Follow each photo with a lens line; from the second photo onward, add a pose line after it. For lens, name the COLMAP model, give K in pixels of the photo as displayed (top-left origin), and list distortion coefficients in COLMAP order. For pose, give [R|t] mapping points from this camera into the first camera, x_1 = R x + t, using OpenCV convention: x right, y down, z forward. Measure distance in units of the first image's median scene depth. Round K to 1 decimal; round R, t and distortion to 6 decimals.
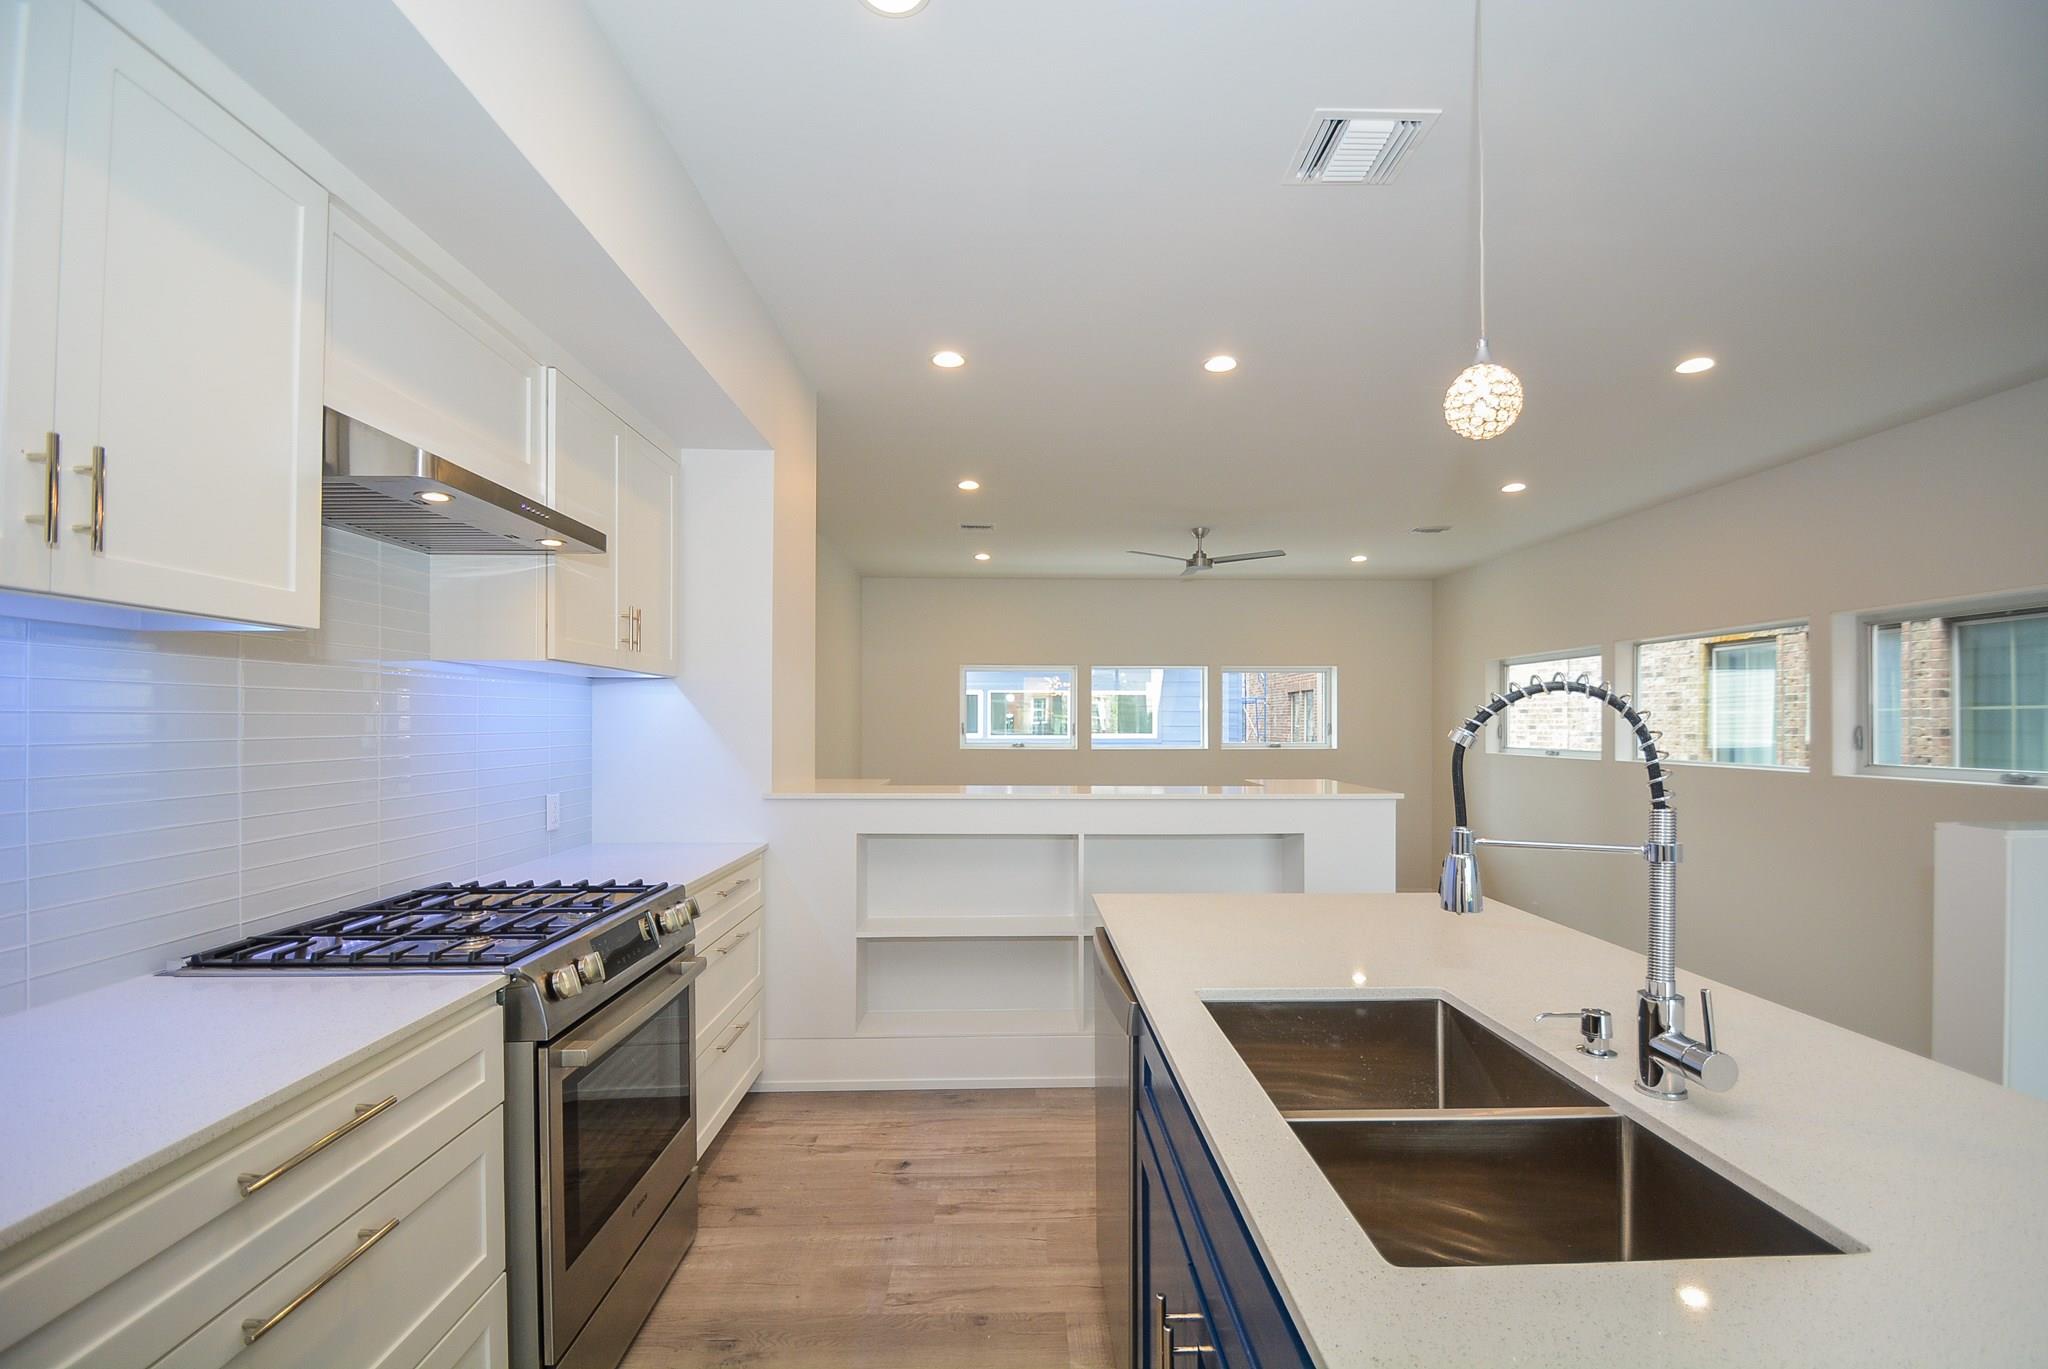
lens RADIAL K [[904.9, 0, 1037.0], [0, 904.9, 714.9], [0, 0, 1]] dist [0.006667, -0.012543]
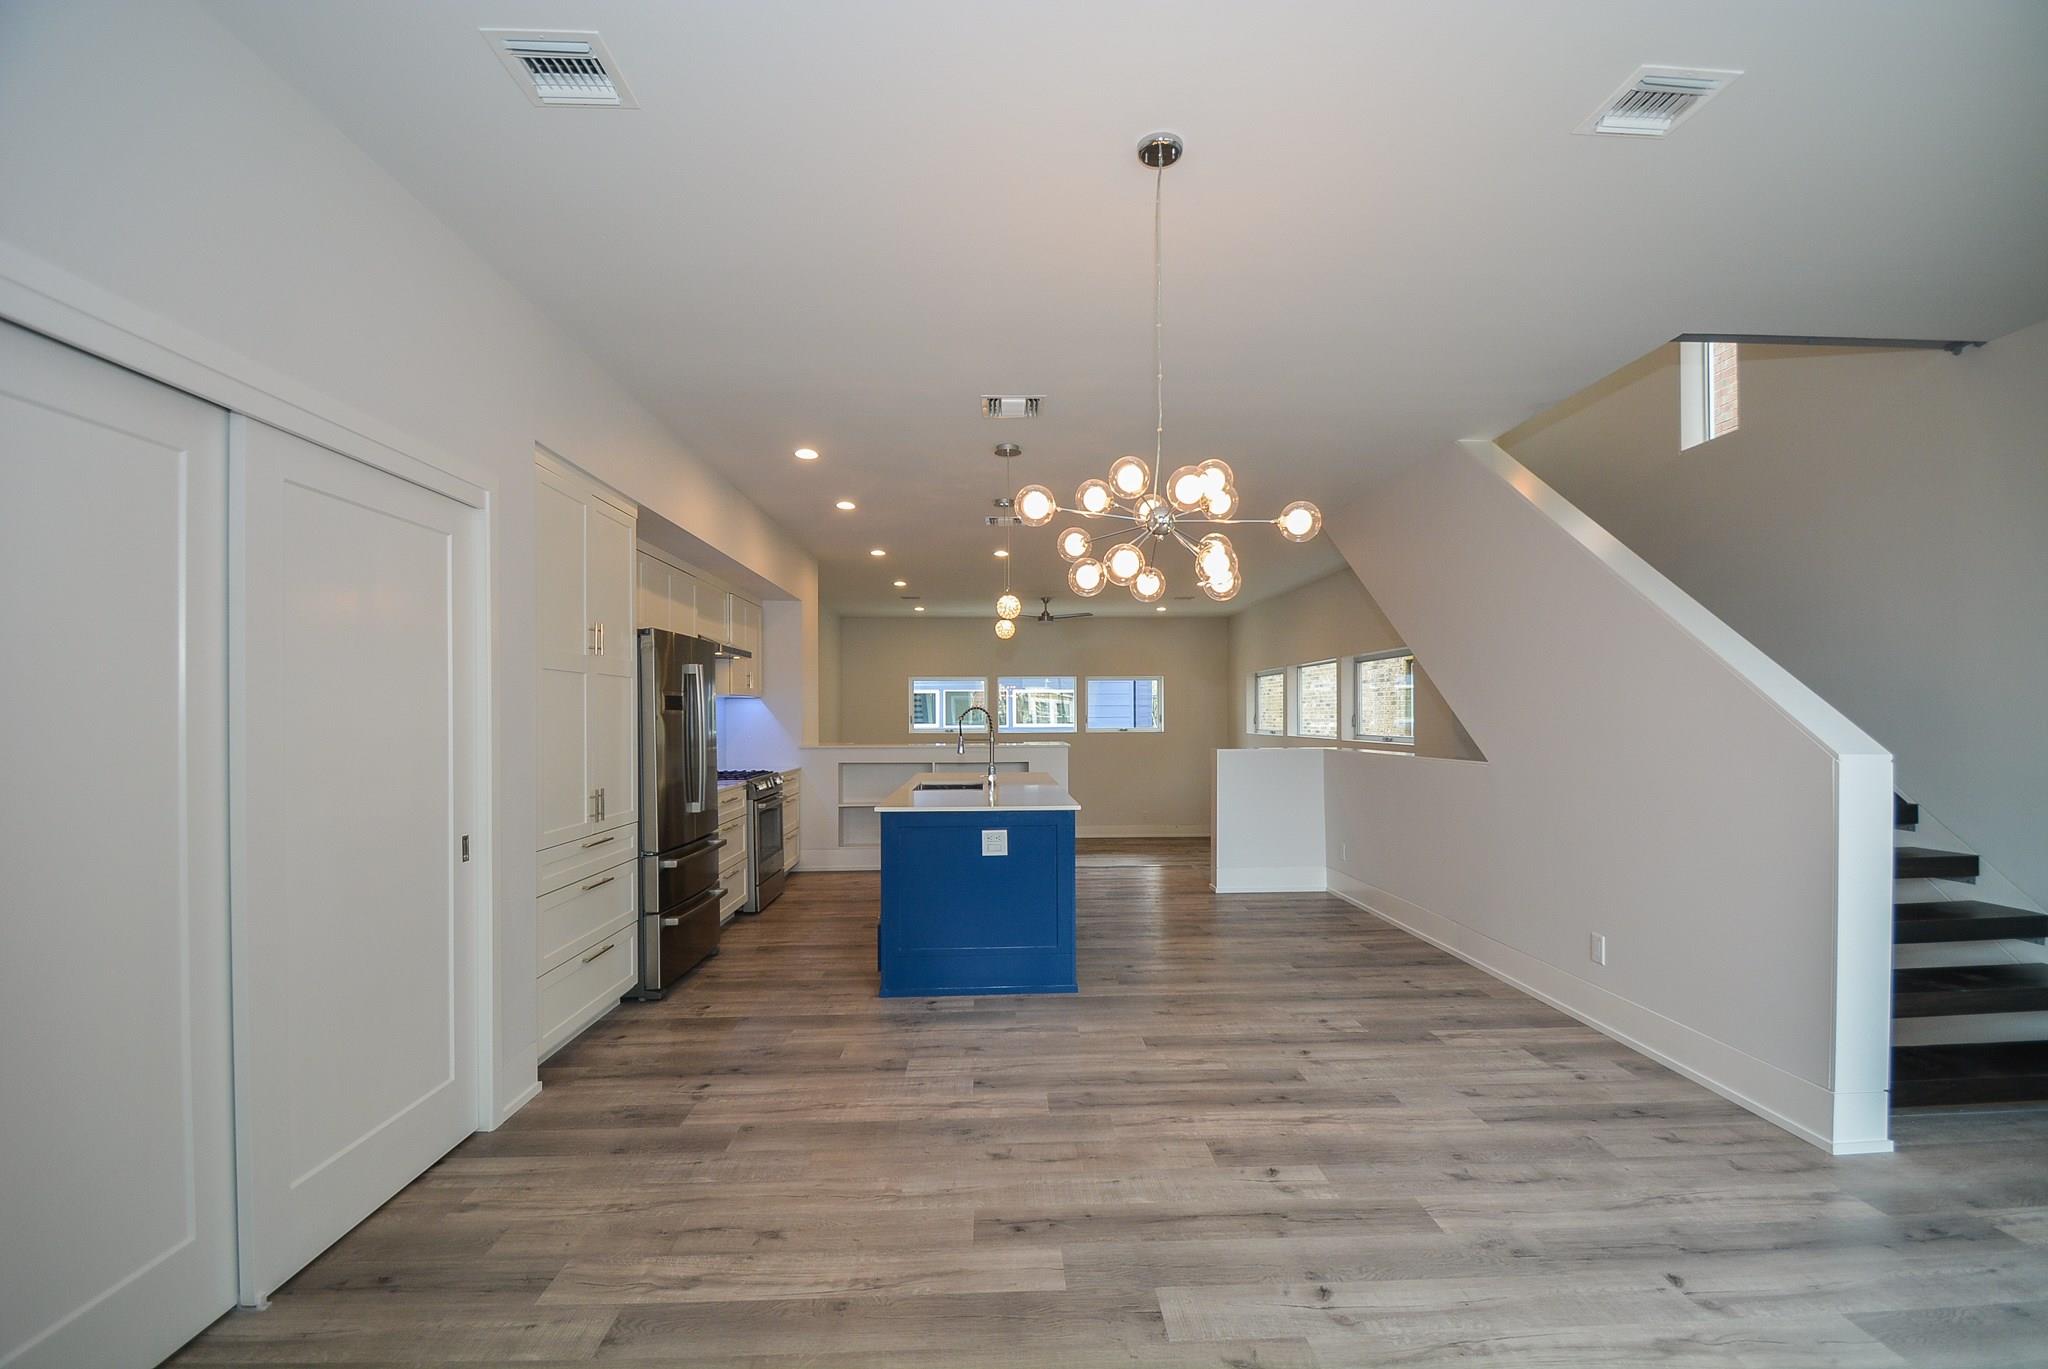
lens RADIAL K [[904.9, 0, 1048.8], [0, 904.9, 716.6], [0, 0, 1]] dist [0.006667, -0.012543]
pose [[0.999562, -0.006117, 0.028949, 0.136190], [0.005818, 0.999929, 0.010404, -0.005349], [-0.029011, -0.010231, 0.999527, -0.664011]]
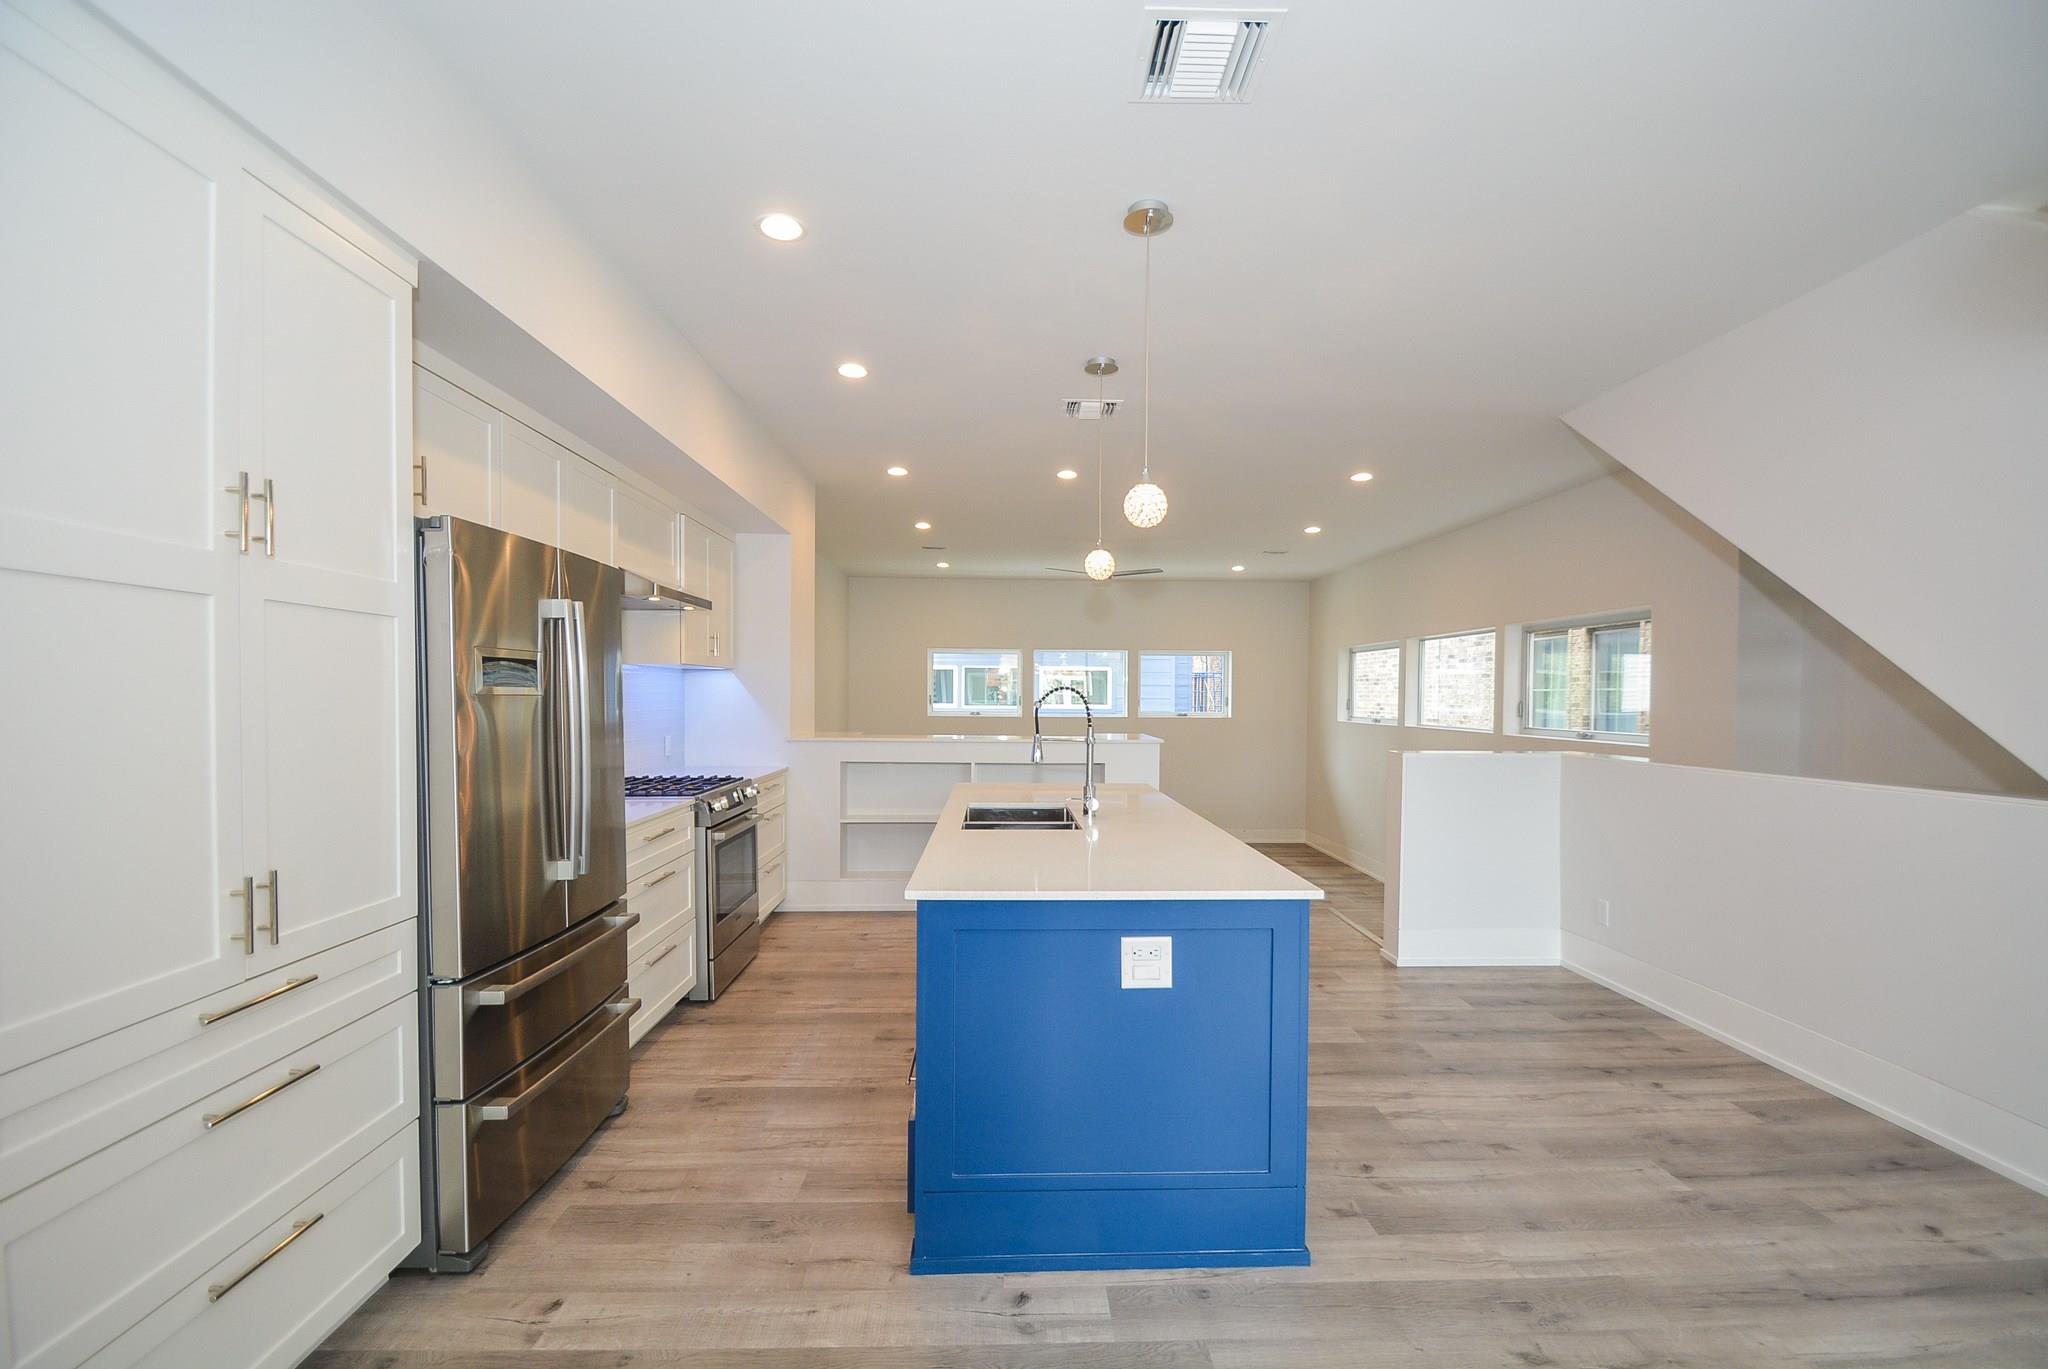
lens RADIAL K [[904.9, 0, 1036.2], [0, 904.9, 715.5], [0, 0, 1]] dist [0.006667, -0.012543]
pose [[0.999959, 0.005168, 0.007500, 0.074600], [-0.005409, 0.999456, 0.032535, -0.005865], [-0.007328, -0.032574, 0.999442, -0.335769]]
